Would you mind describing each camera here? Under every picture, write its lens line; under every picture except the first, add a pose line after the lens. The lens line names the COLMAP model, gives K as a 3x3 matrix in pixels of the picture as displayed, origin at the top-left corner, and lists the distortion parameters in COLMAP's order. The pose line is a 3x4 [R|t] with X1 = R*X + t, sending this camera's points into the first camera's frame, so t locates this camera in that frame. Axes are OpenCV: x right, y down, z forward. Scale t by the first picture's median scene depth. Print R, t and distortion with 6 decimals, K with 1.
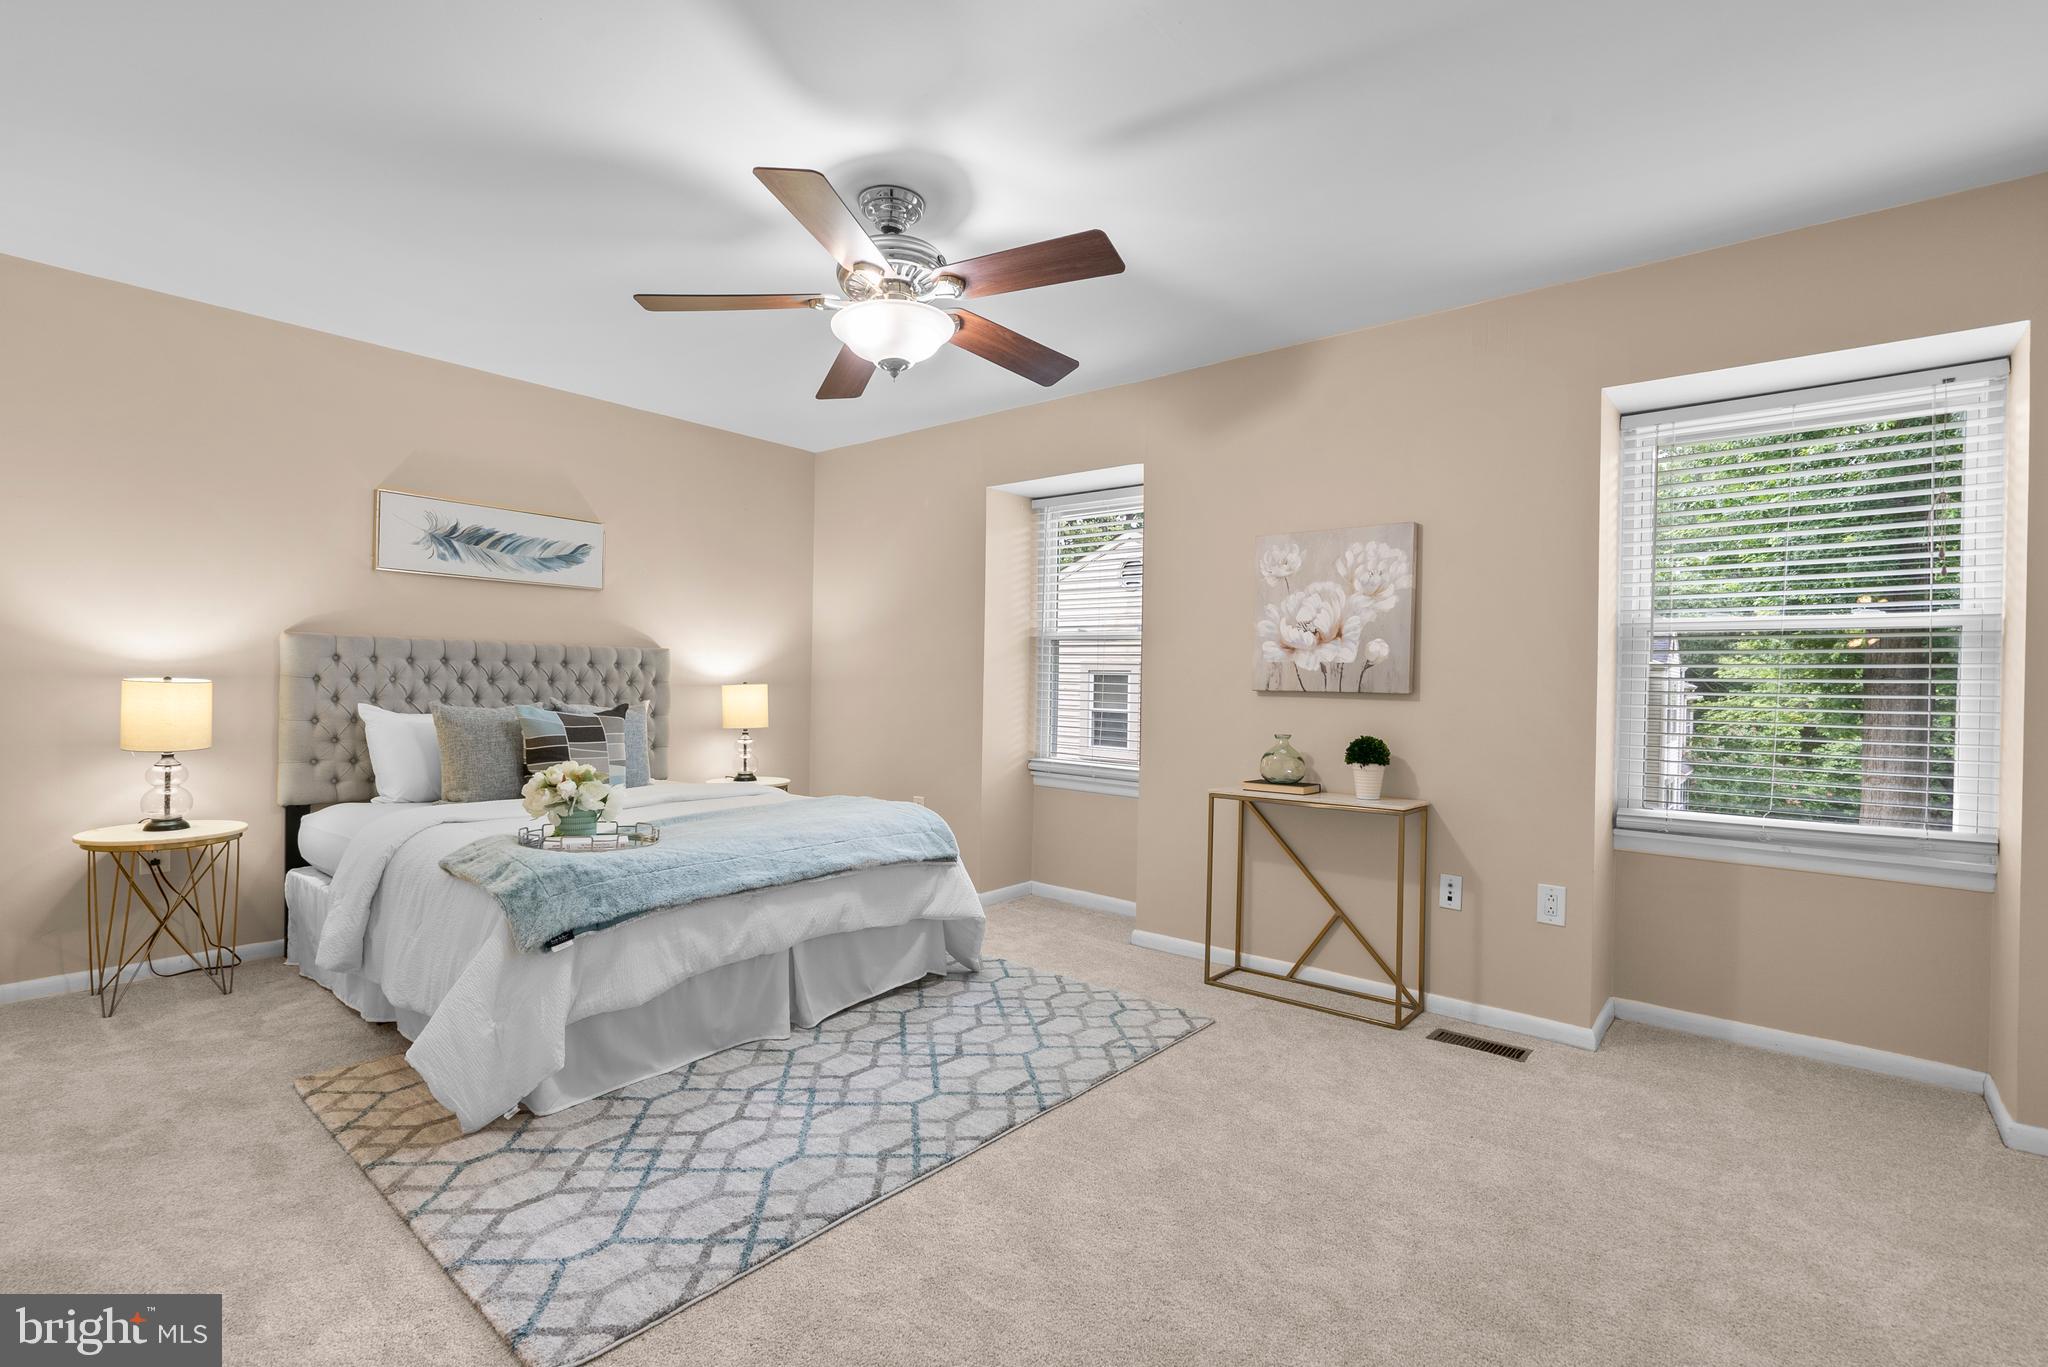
lens RADIAL K [[930.9, 0, 1030.2], [0, 930.9, 680.8], [0, 0, 1]] dist [-0.005469, 0.003150]
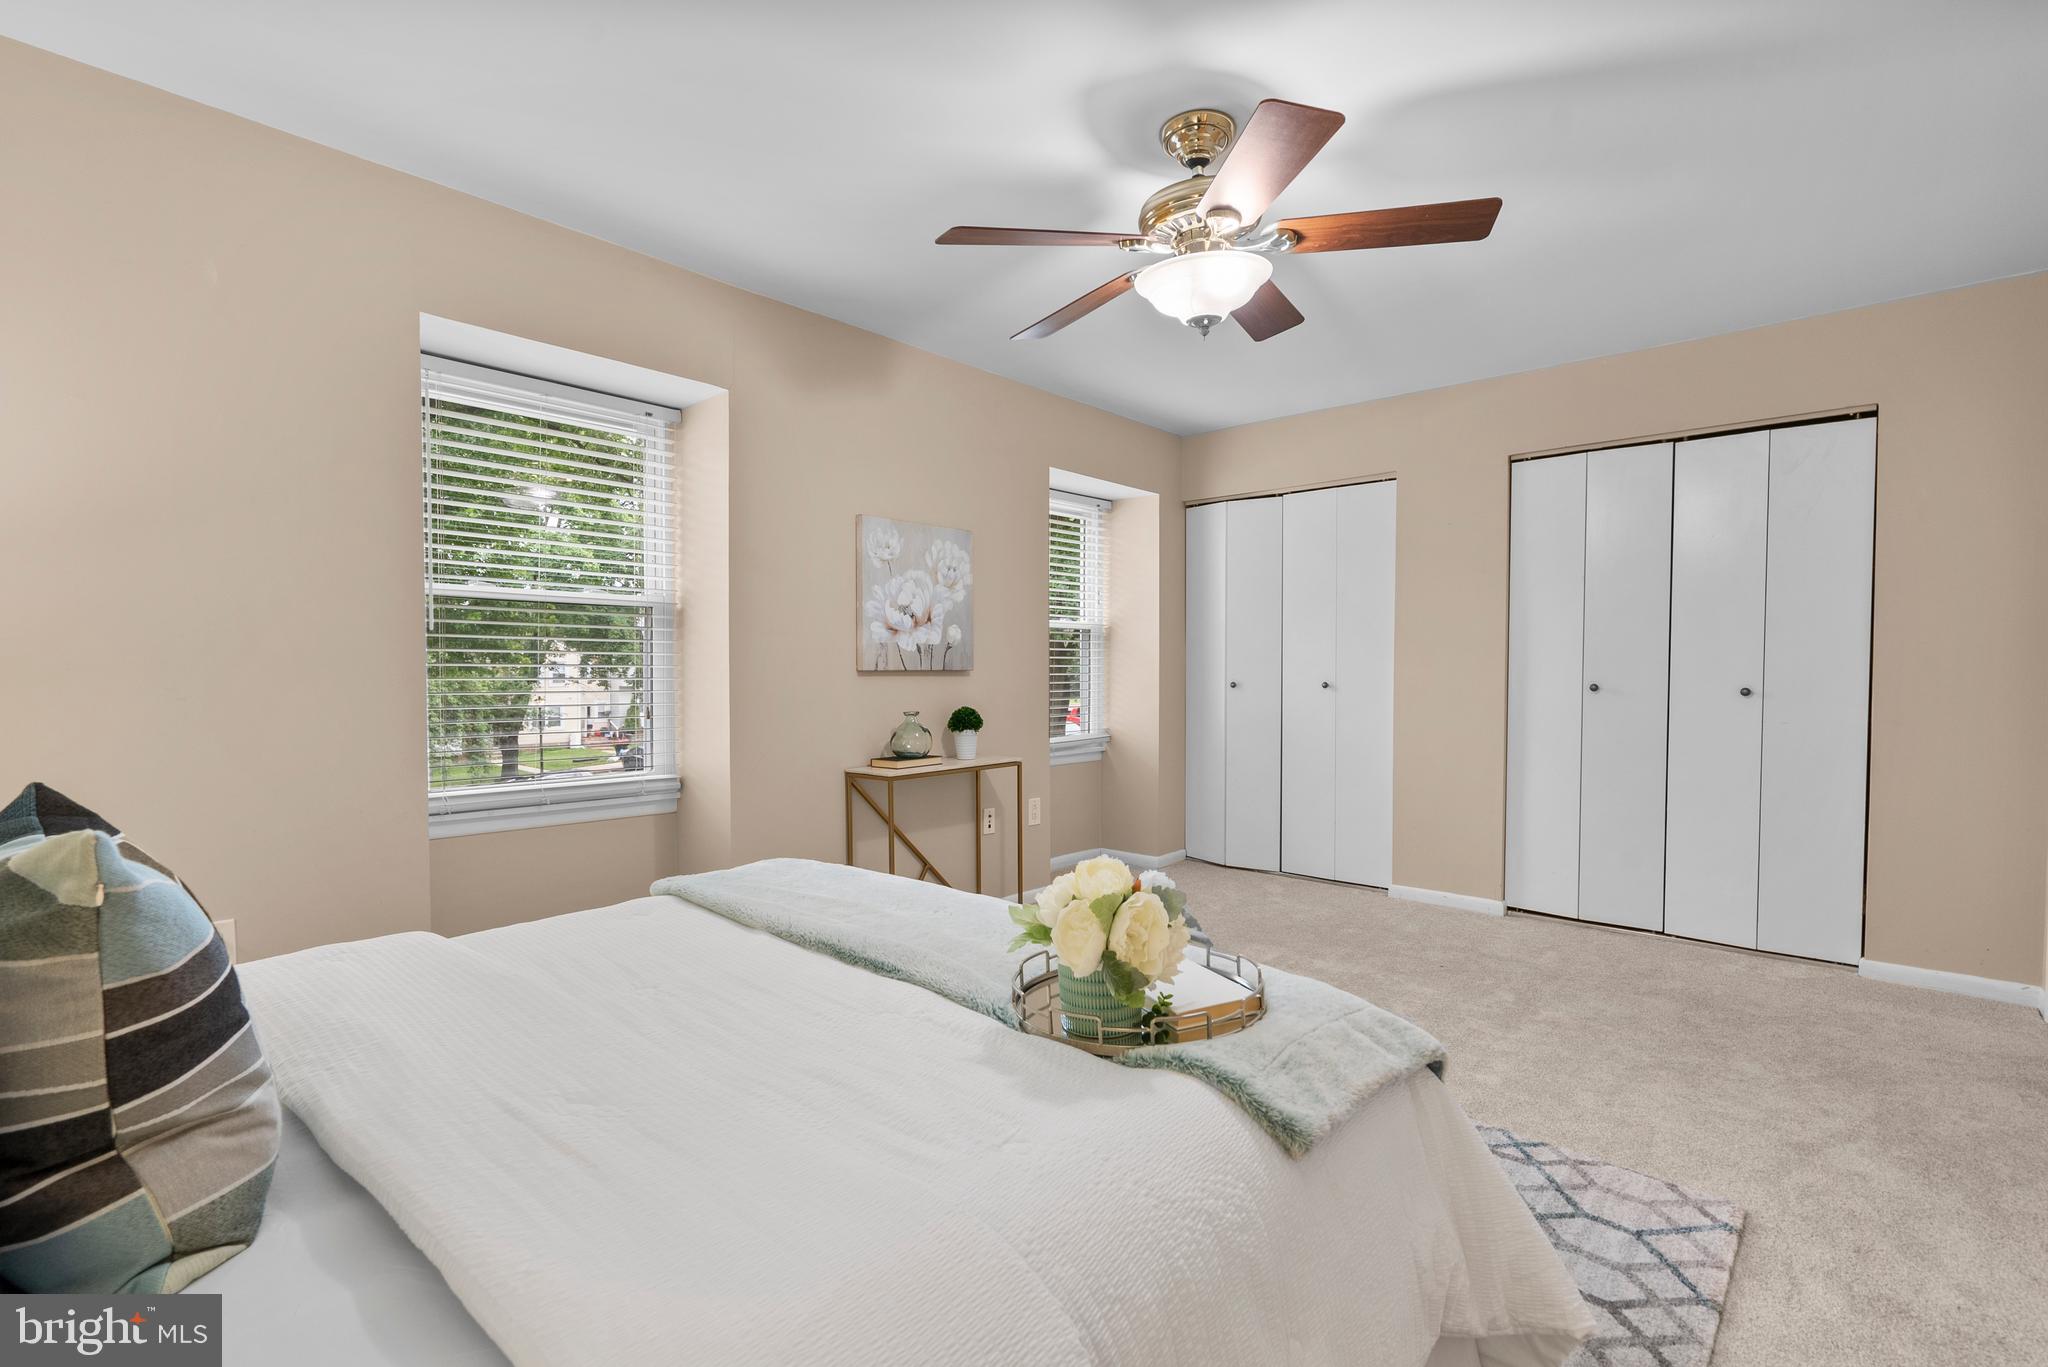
lens RADIAL K [[930.9, 0, 1027.2], [0, 930.9, 676.9], [0, 0, 1]] dist [-0.005469, 0.003150]
pose [[0.039857, -0.036769, 0.998529, -0.803630], [-0.009853, 0.999260, 0.037189, -0.023479], [-0.999157, -0.011321, 0.039465, 0.852112]]
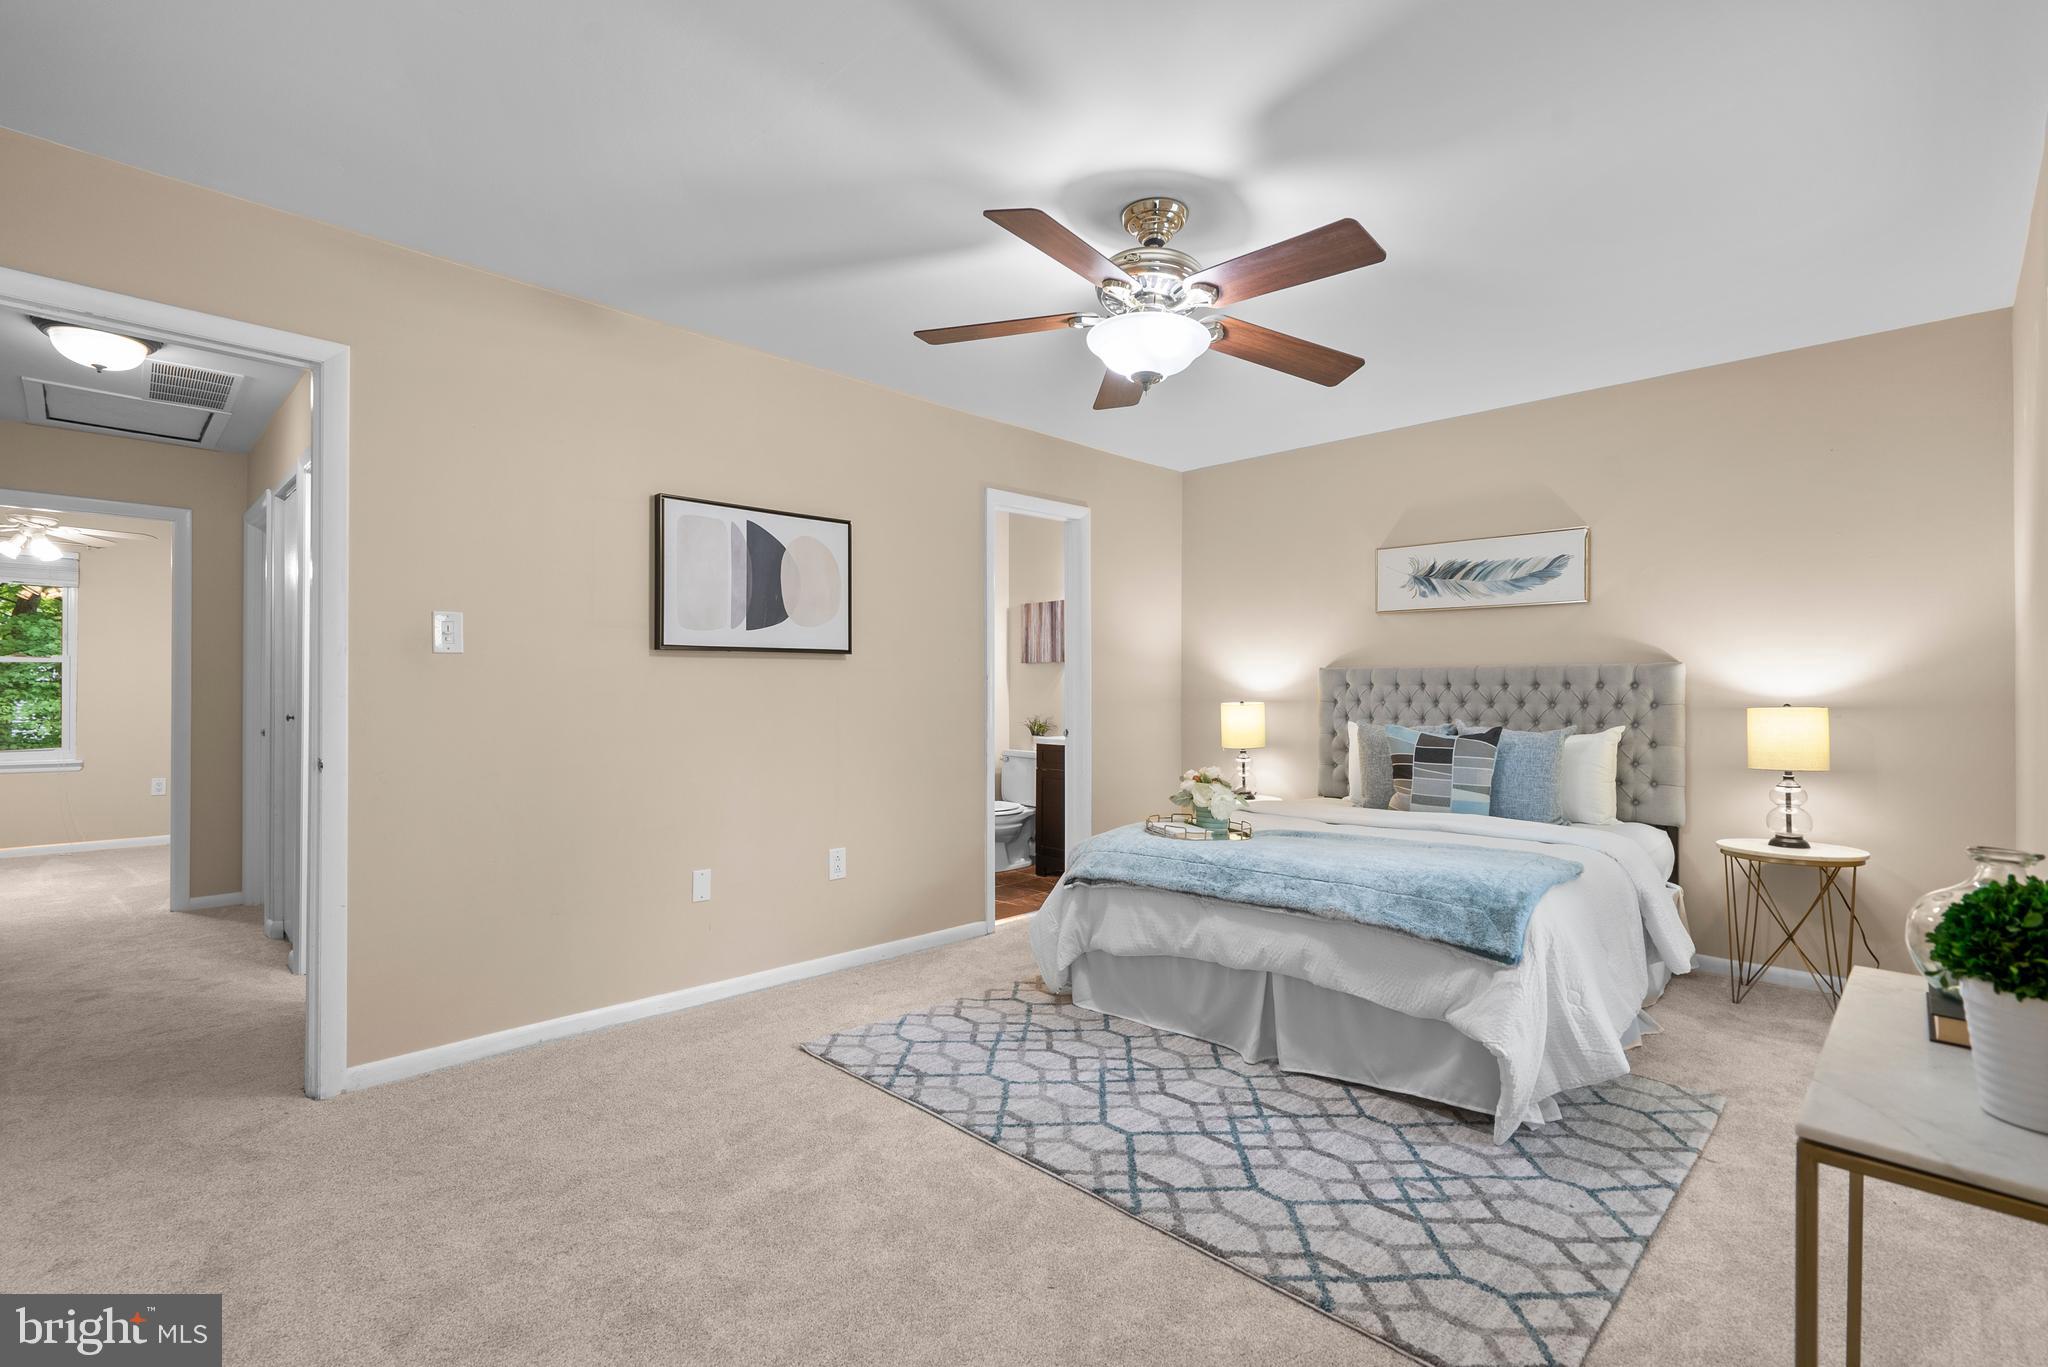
lens RADIAL K [[930.9, 0, 1028.2], [0, 930.9, 692.1], [0, 0, 1]] dist [-0.005469, 0.003150]
pose [[-0.076892, -0.015776, -0.996915, 0.623789], [-0.001099, 0.999876, -0.015738, 0.005403], [0.997039, -0.000114, -0.076900, 0.701804]]
